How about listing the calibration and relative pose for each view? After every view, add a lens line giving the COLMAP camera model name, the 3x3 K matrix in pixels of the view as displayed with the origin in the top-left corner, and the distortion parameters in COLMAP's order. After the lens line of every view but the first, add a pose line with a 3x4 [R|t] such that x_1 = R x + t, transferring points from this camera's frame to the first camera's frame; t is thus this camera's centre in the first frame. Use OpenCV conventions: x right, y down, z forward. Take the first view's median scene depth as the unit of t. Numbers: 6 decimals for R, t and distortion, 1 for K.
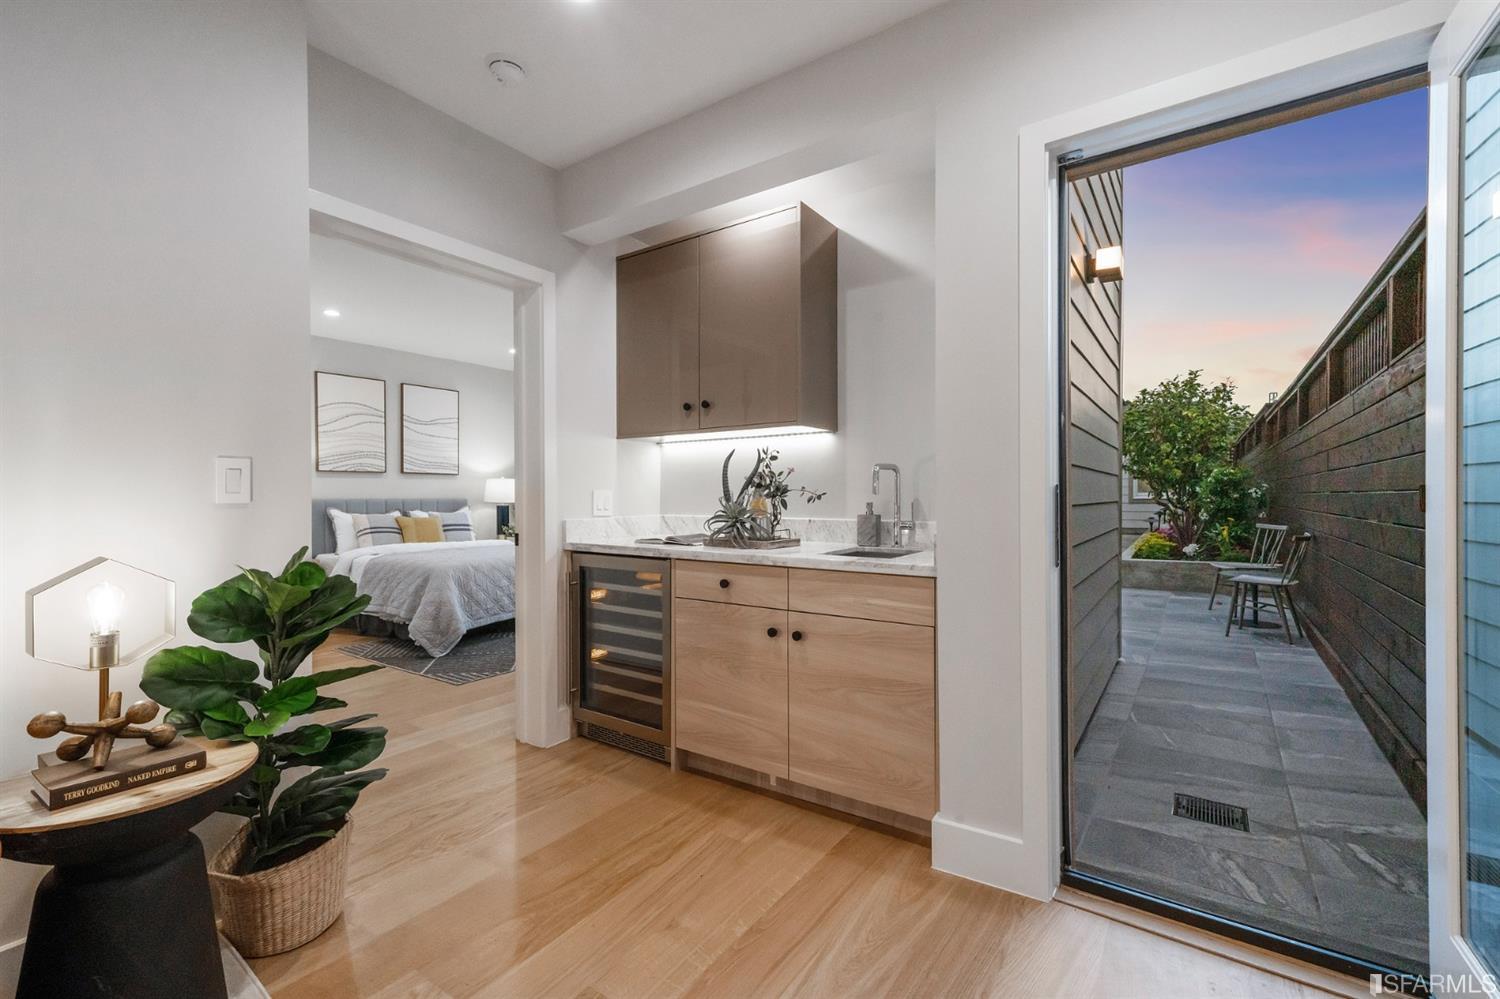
lens RADIAL K [[647.9, 0, 750.7], [0, 647.9, 496.3], [0, 0, 1]] dist [0.002362, -0.001606]
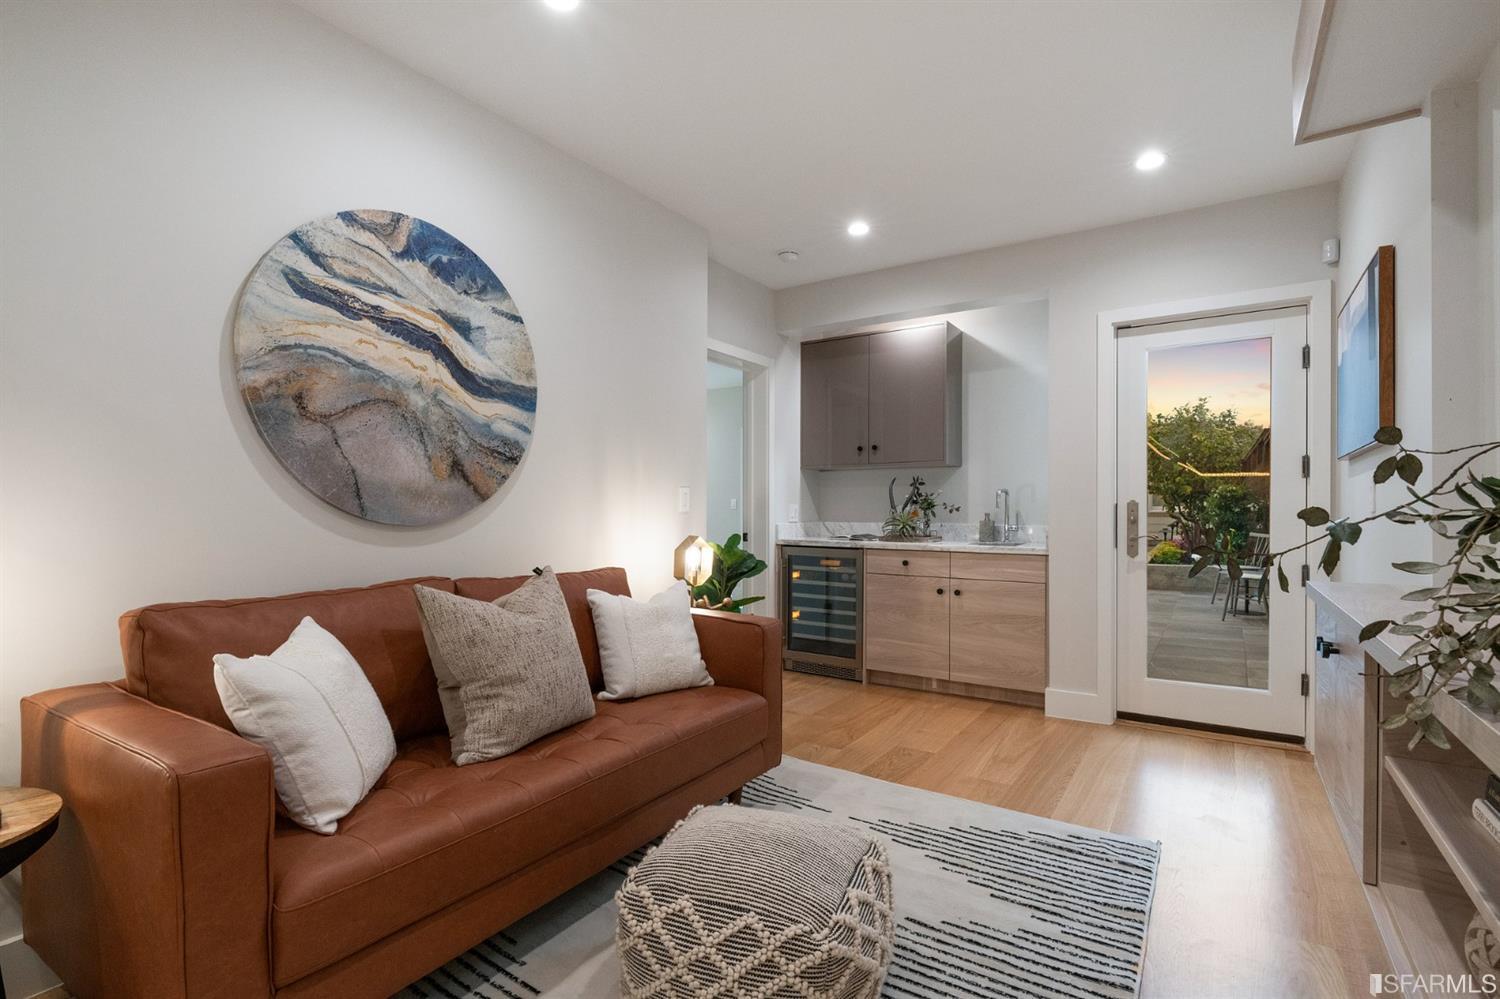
lens RADIAL K [[712.7, 0, 749.6], [0, 712.7, 506.8], [0, 0, 1]] dist [-0.001304, 0.001312]
pose [[0.999650, 0.005949, 0.025787, -0.436893], [-0.005942, 0.999982, -0.000340, -0.002333], [-0.025788, 0.000187, 0.999667, -0.704404]]
